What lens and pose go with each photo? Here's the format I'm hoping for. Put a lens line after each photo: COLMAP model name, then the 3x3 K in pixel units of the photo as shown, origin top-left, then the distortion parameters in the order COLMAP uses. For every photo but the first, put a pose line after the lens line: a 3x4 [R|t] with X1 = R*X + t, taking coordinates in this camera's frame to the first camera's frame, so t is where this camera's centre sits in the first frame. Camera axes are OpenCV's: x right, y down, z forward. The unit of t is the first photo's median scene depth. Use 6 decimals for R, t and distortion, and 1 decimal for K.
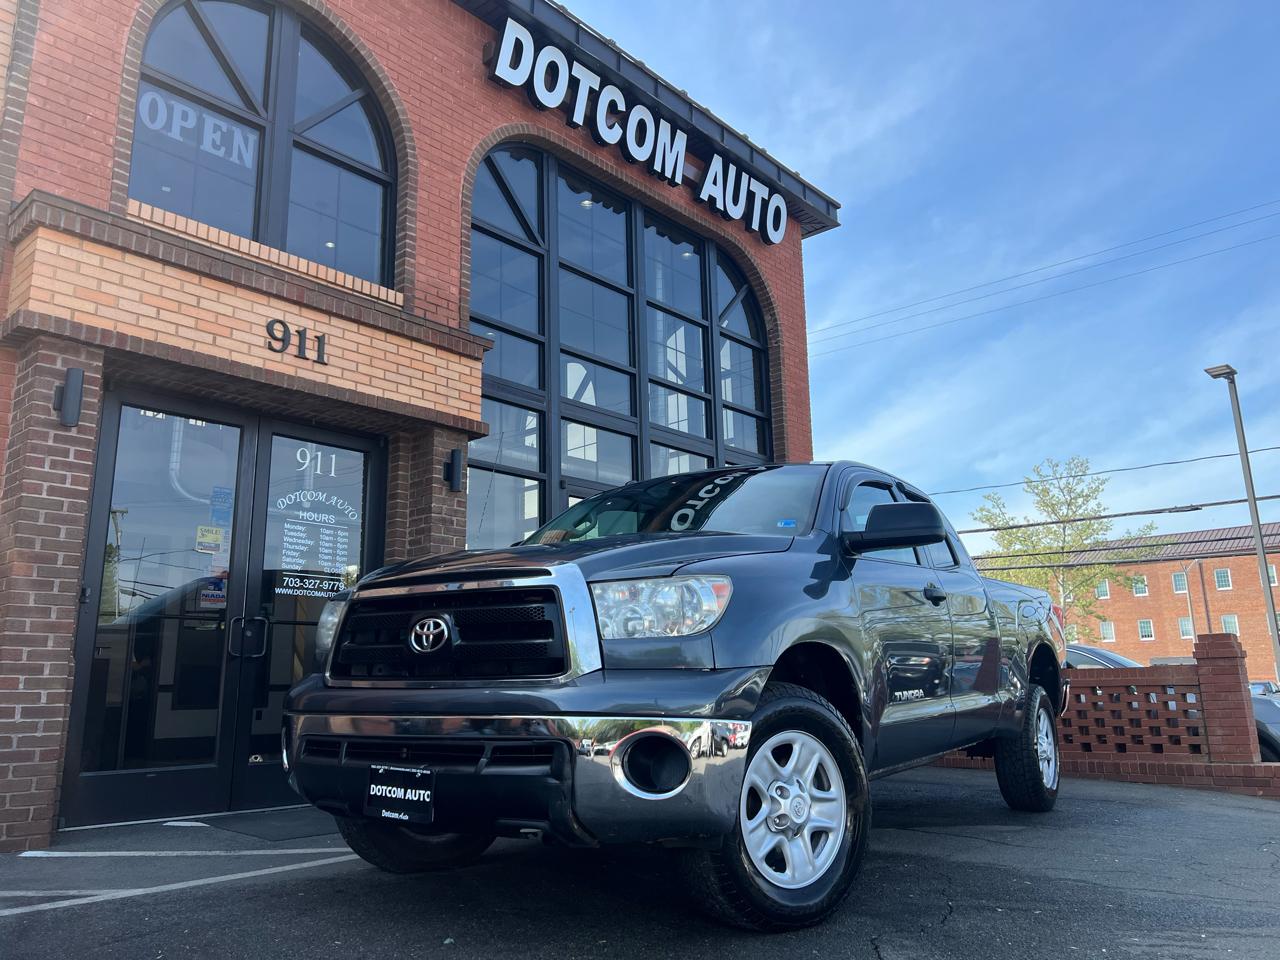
lens RADIAL K [[956.7, 0, 639.8], [0, 956.7, 472.6], [0, 0, 1]] dist [0.054582, -0.065459]
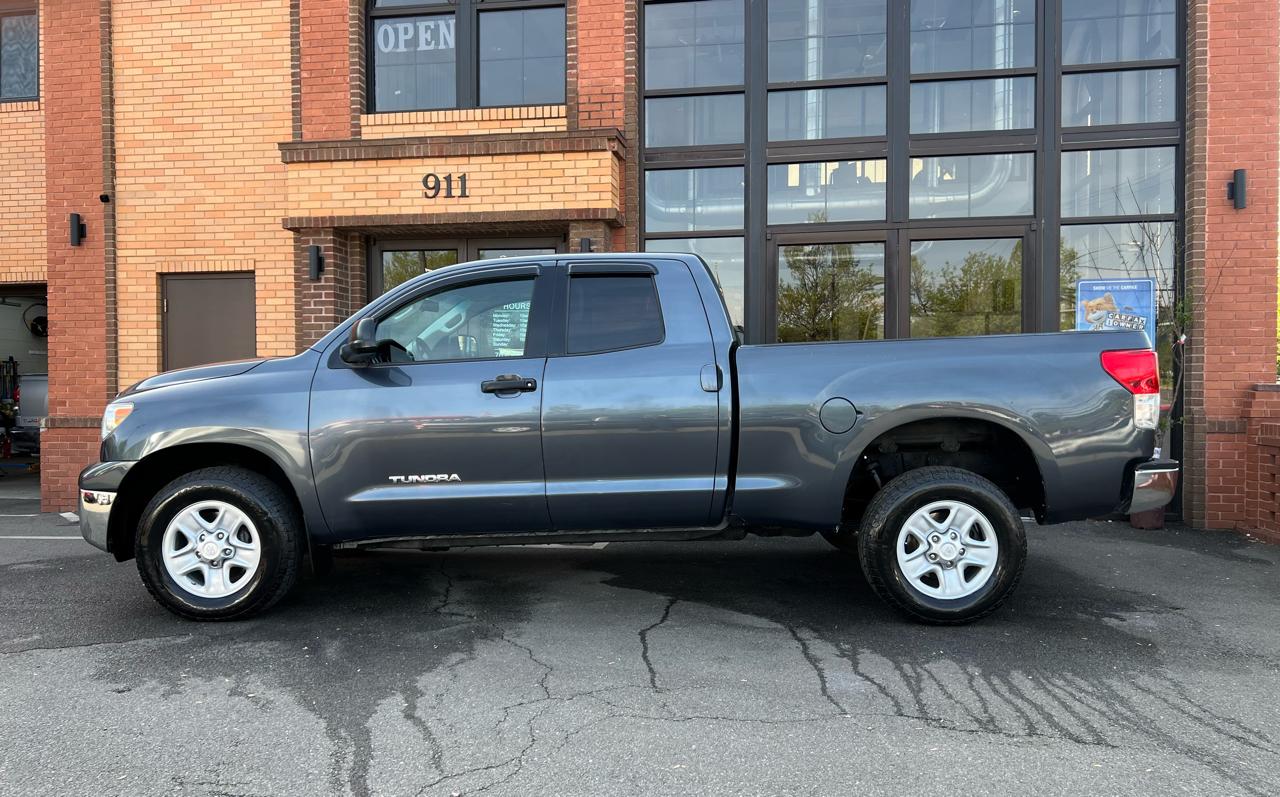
lens RADIAL K [[962.4, 0, 639.6], [0, 962.4, 412.4], [0, 0, 1]] dist [0.041075, -0.043369]
pose [[0.539889, 0.032464, -0.841110, 0.918364], [0.181554, 0.971244, 0.154022, 0.015256], [0.821923, -0.235861, 0.518470, 0.418092]]
